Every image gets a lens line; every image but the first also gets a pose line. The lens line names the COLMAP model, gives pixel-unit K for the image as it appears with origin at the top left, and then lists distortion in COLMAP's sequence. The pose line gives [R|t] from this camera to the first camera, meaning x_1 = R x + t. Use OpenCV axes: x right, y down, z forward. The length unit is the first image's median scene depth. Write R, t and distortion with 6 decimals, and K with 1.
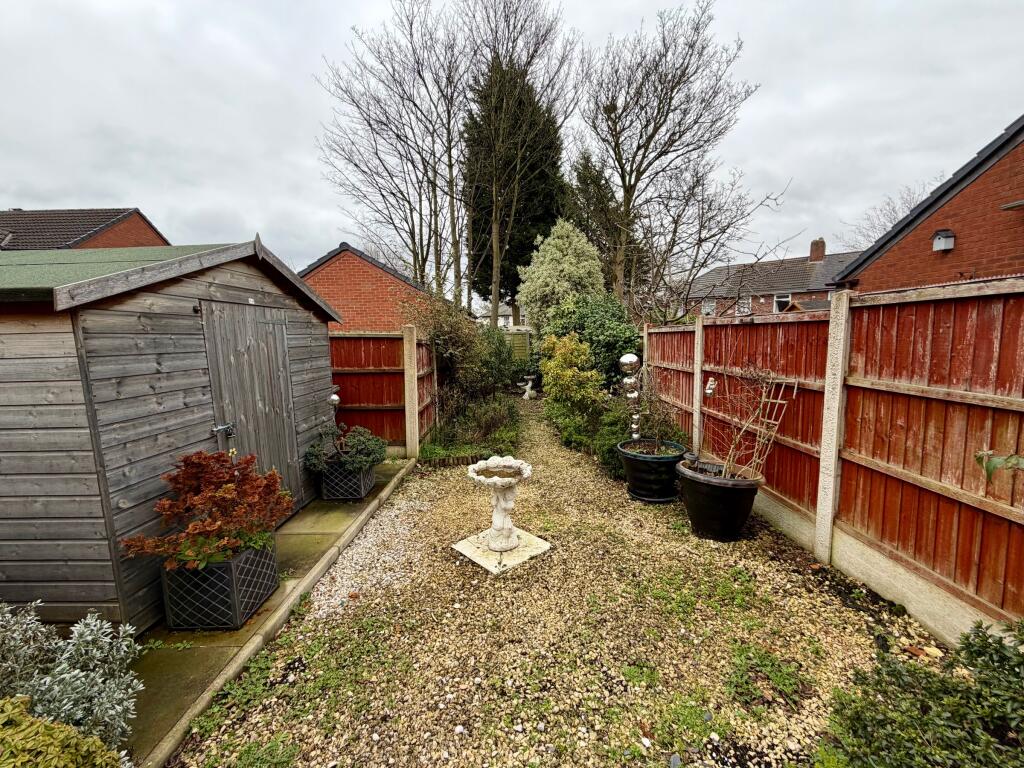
lens RADIAL K [[406.9, 0, 509.4], [0, 406.9, 383.3], [0, 0, 1]] dist [-0.001723, -0.000283]
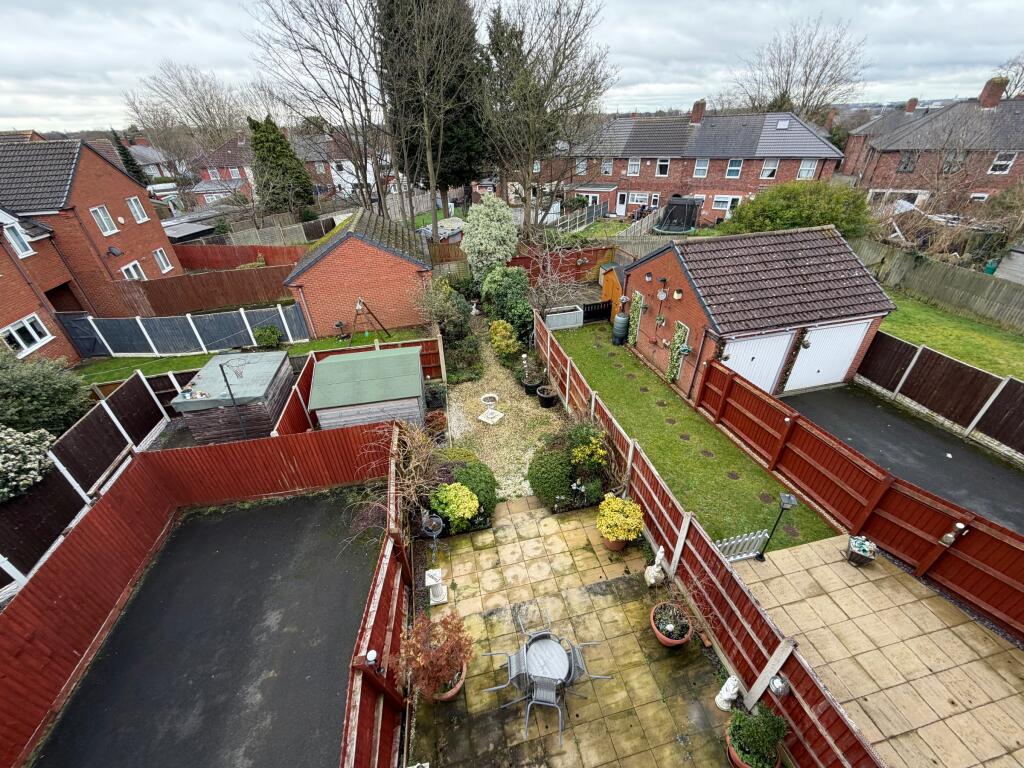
lens RADIAL K [[406.9, 0, 510.8], [0, 406.9, 382.5], [0, 0, 1]] dist [-0.001723, -0.000283]
pose [[0.978487, -0.118424, 0.168933, -0.100401], [0.033811, 0.899821, 0.434948, -0.346840], [-0.203518, -0.419879, 0.884467, -0.512506]]
